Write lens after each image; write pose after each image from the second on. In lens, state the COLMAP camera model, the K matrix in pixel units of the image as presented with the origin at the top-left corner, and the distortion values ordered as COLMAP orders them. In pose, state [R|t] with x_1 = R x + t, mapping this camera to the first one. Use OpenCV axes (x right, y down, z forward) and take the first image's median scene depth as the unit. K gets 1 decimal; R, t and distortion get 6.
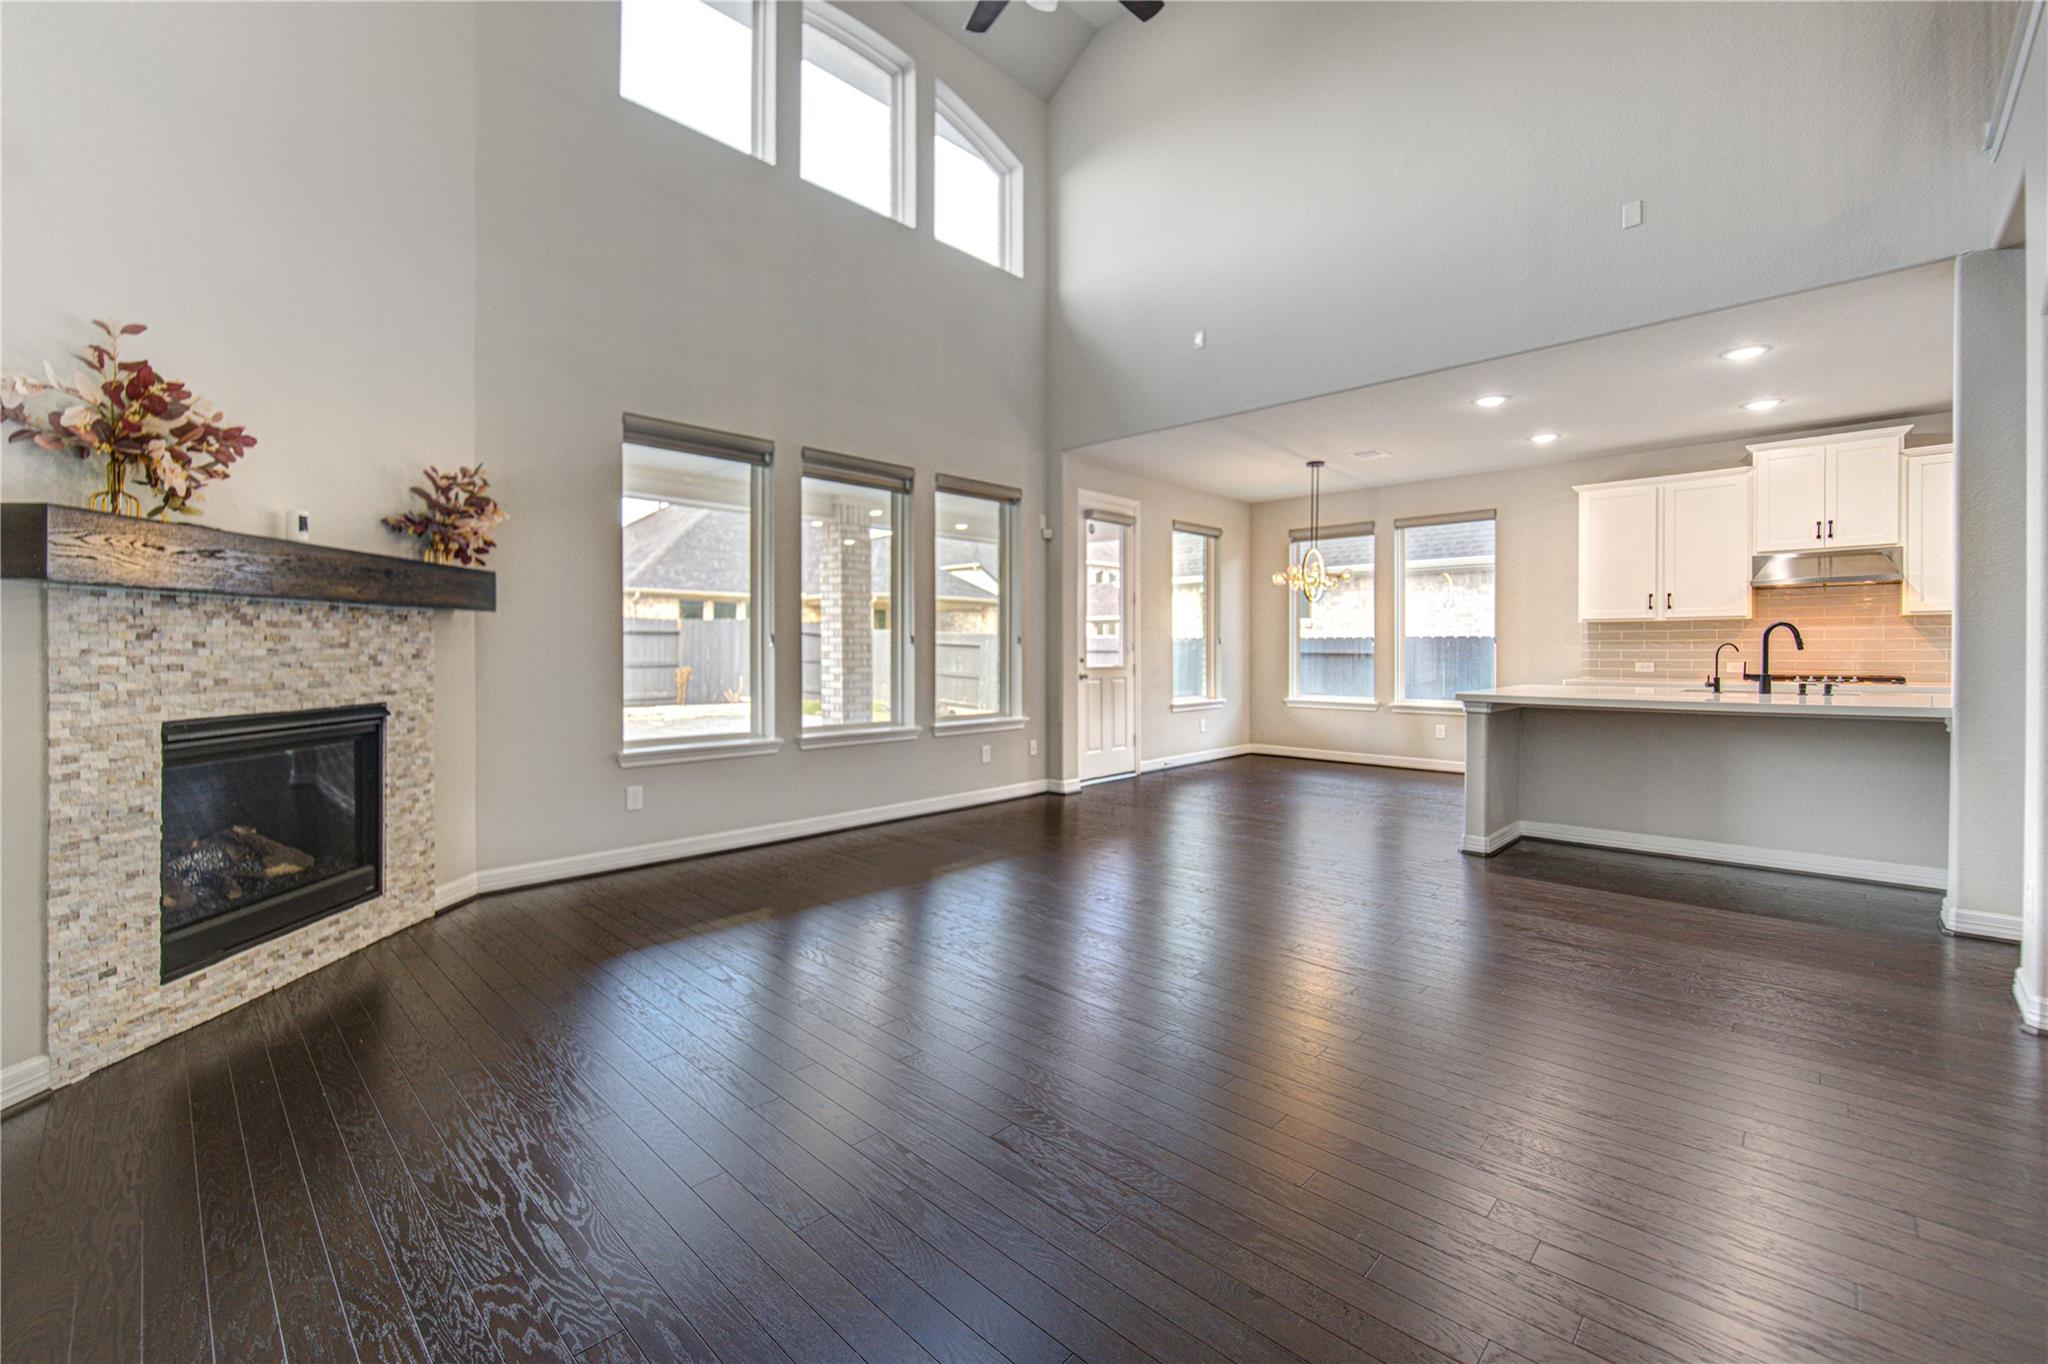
lens RADIAL K [[854.1, 0, 1030.6], [0, 854.1, 652.7], [0, 0, 1]] dist [-0.017902, -0.000066]
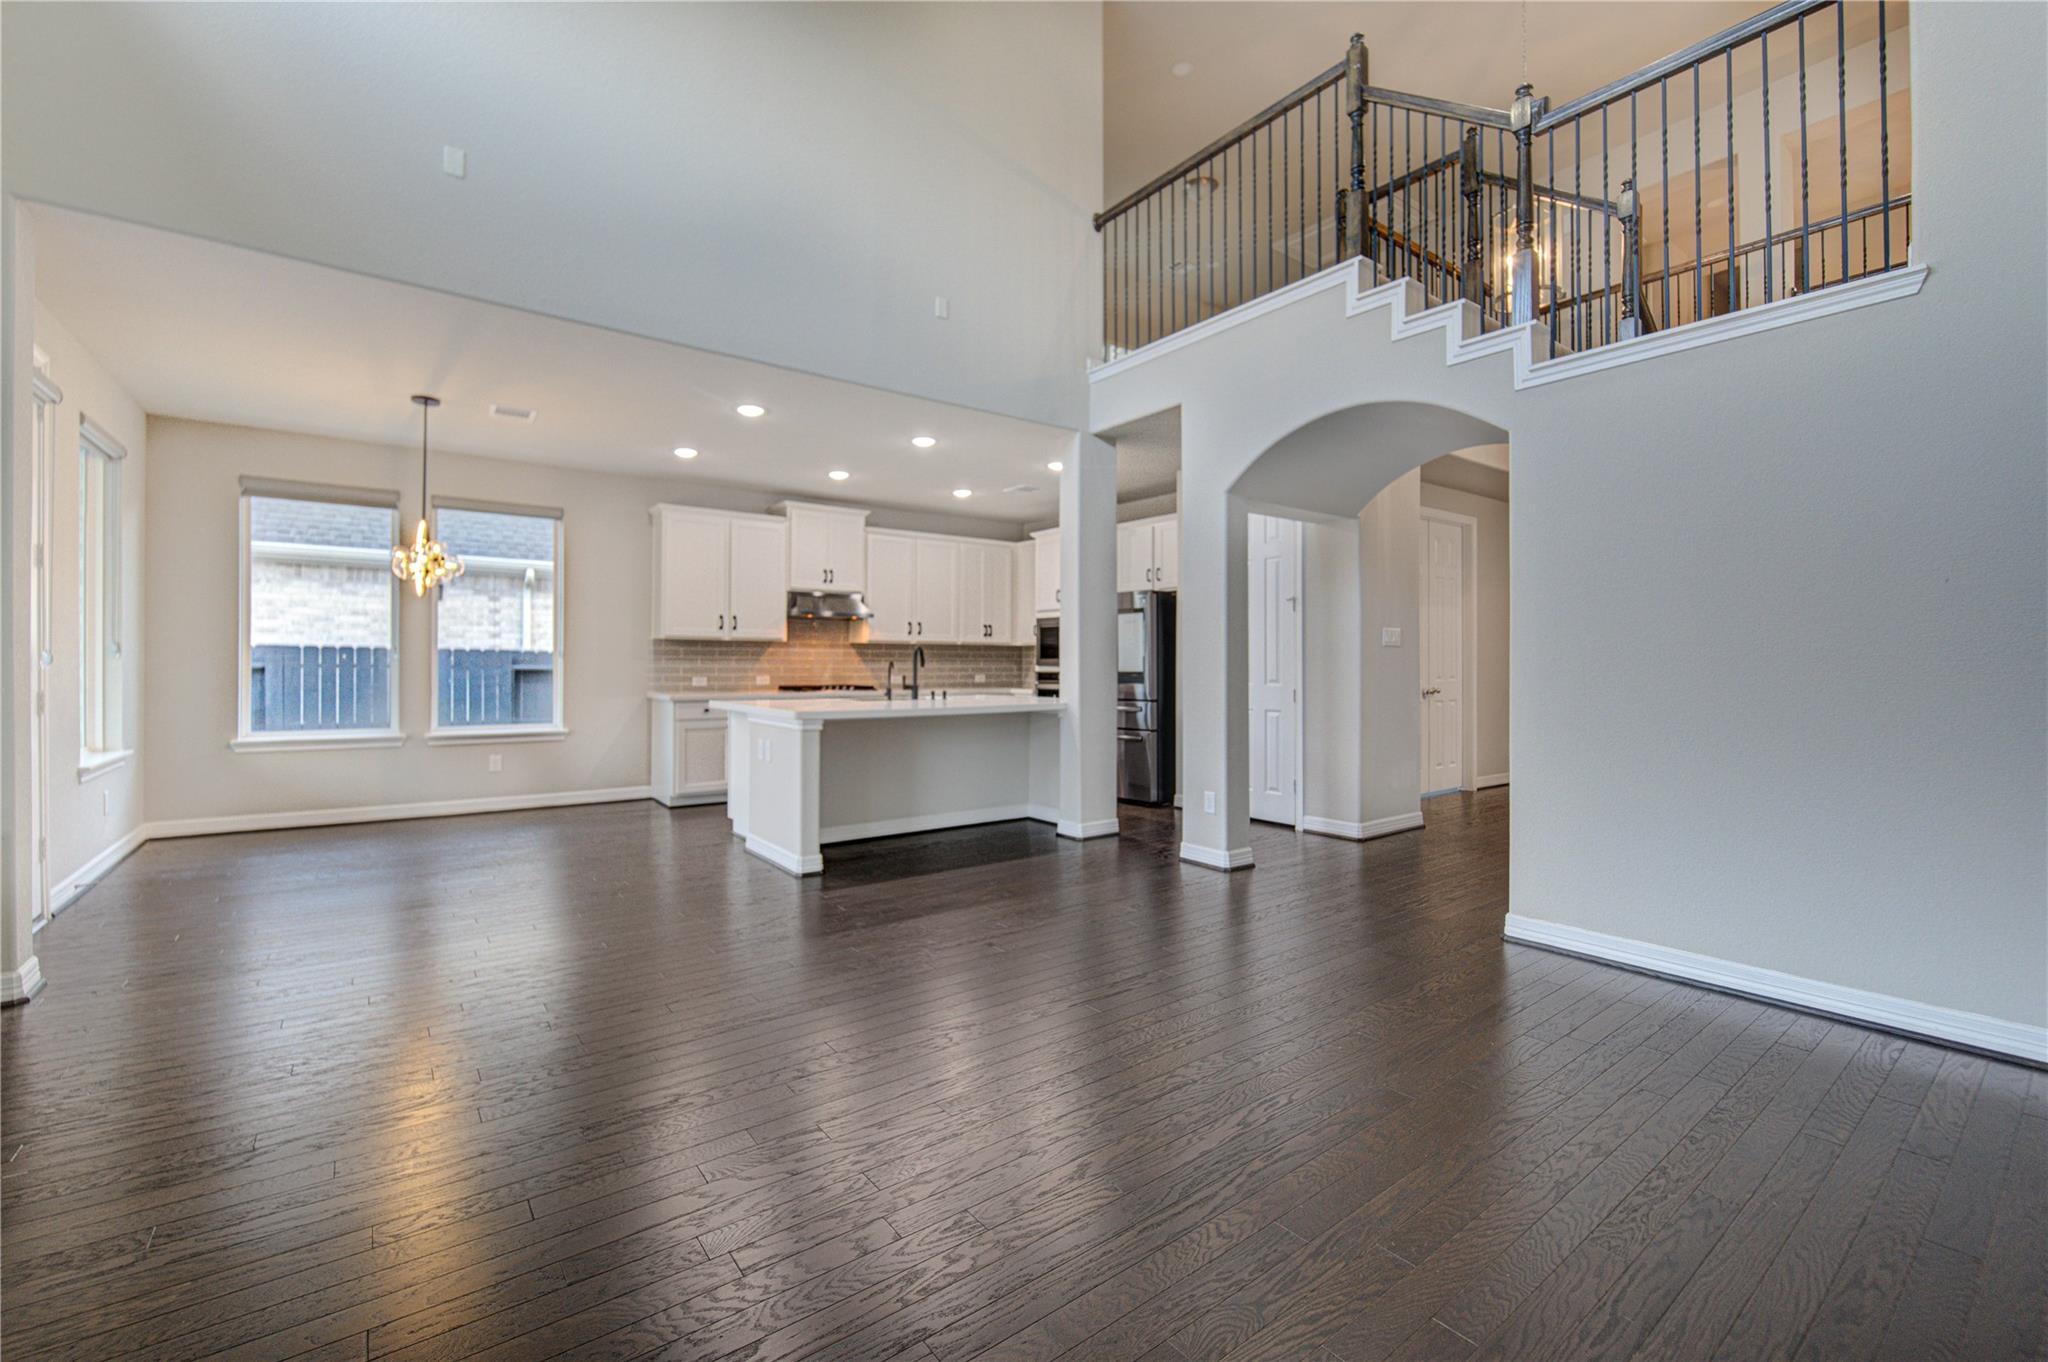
lens RADIAL K [[839.3, 0, 1023.0], [0, 839.3, 656.8], [0, 0, 1]] dist [-0.024372, 0.000315]
pose [[0.143076, 0.013716, 0.989617, -0.530567], [-0.000553, 0.999905, -0.013779, -0.000242], [-0.989712, 0.001424, 0.143069, 0.813356]]
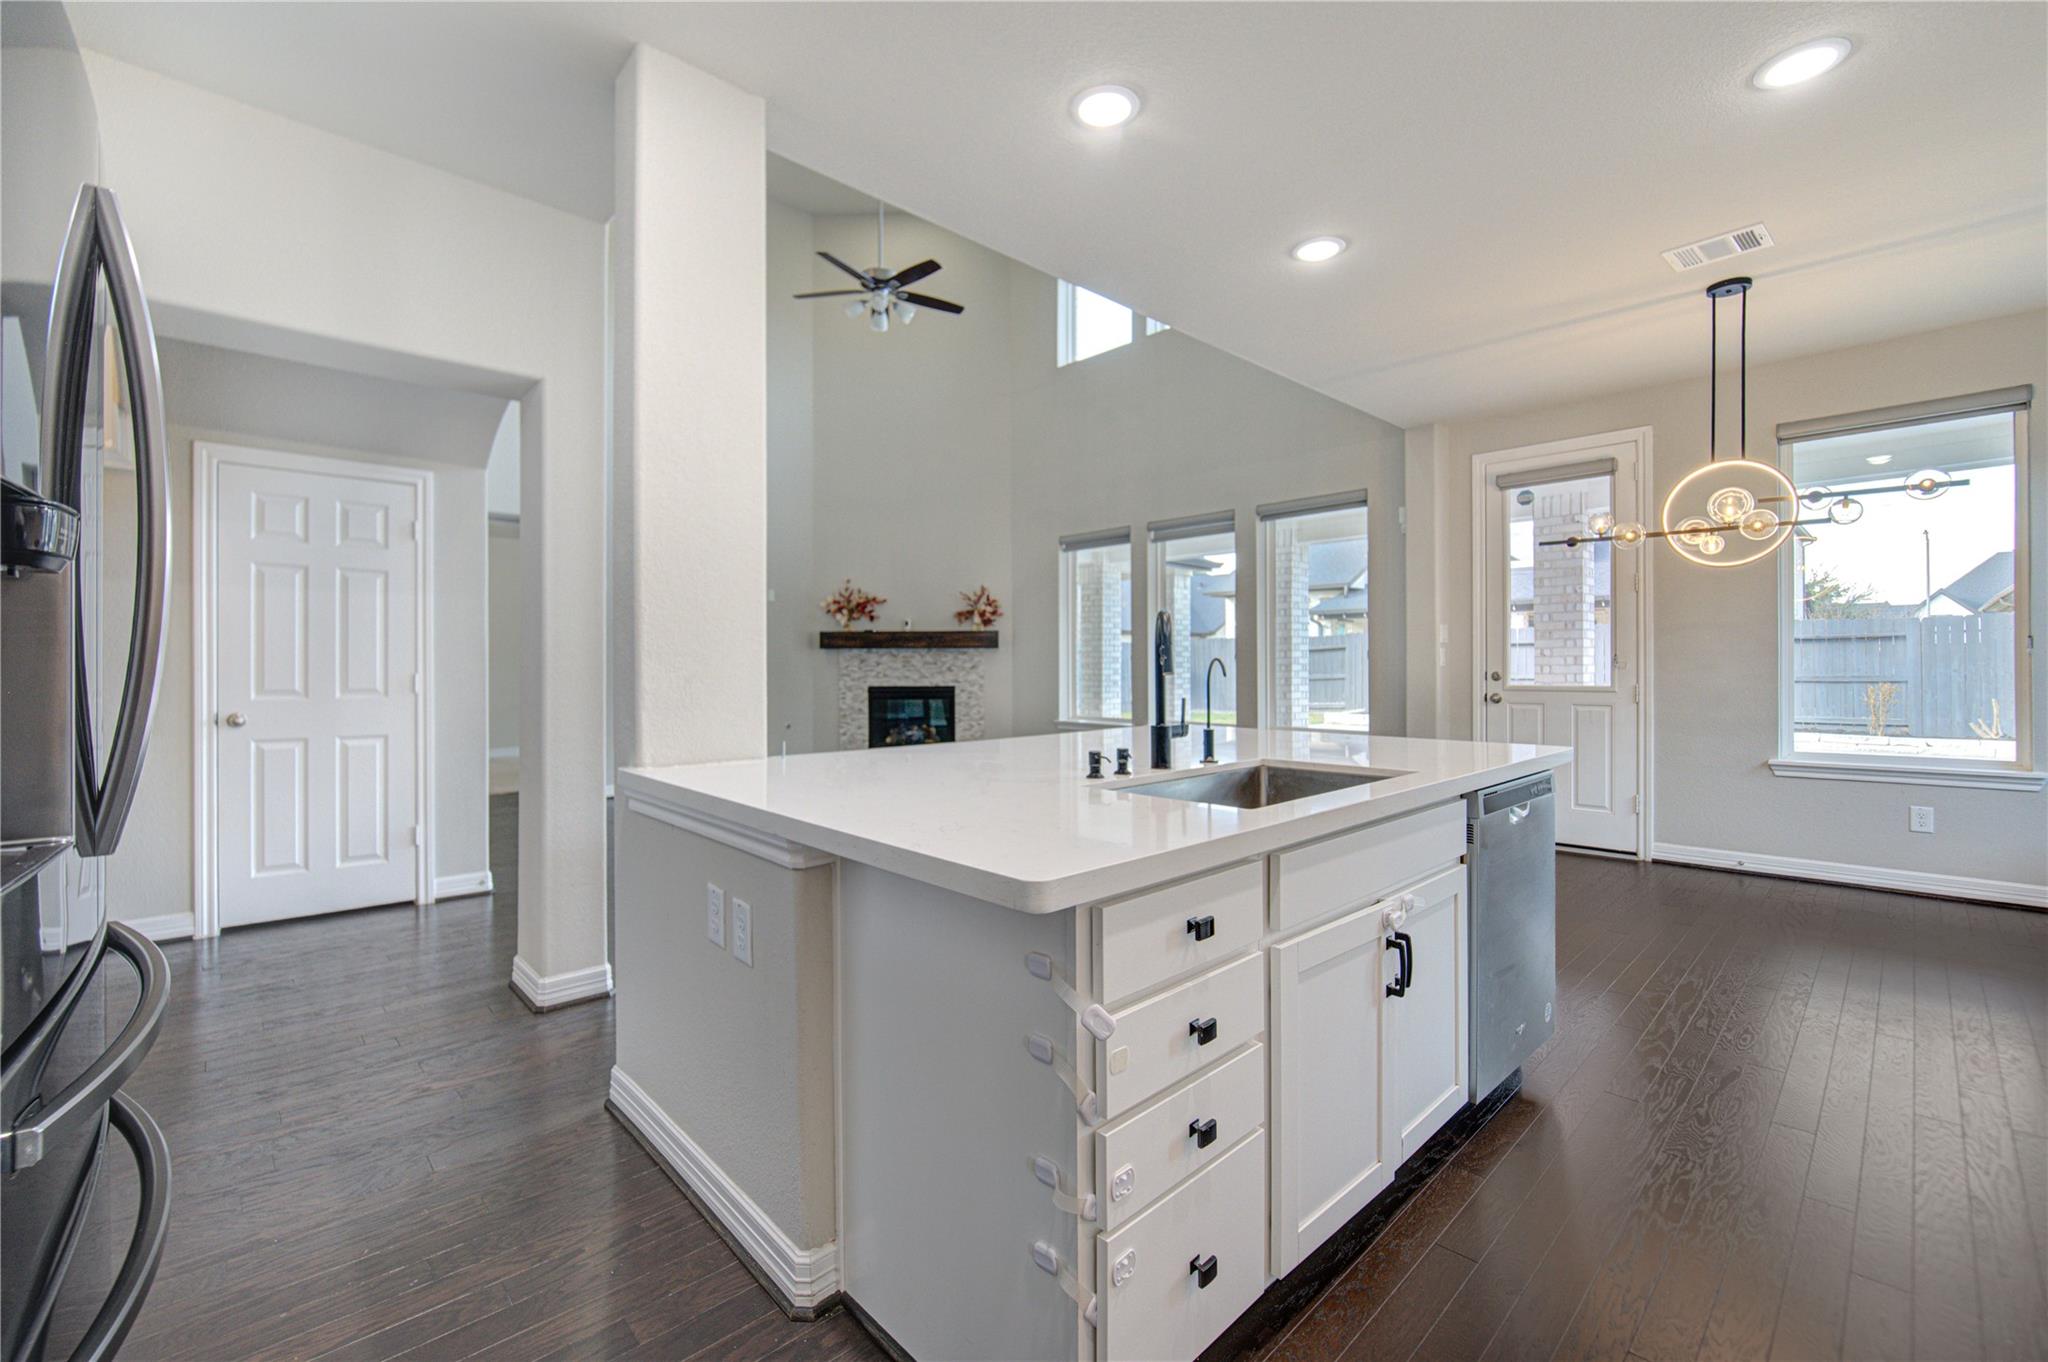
lens RADIAL K [[827.8, 0, 954.3], [0, 827.8, 666.8], [0, 0, 1]] dist [0.000325, 0.000150]
pose [[-0.099630, 0.003282, -0.995019, 1.679981], [0.000582, 0.999995, 0.003241, -0.006734], [0.995024, -0.000257, -0.099631, 1.190448]]
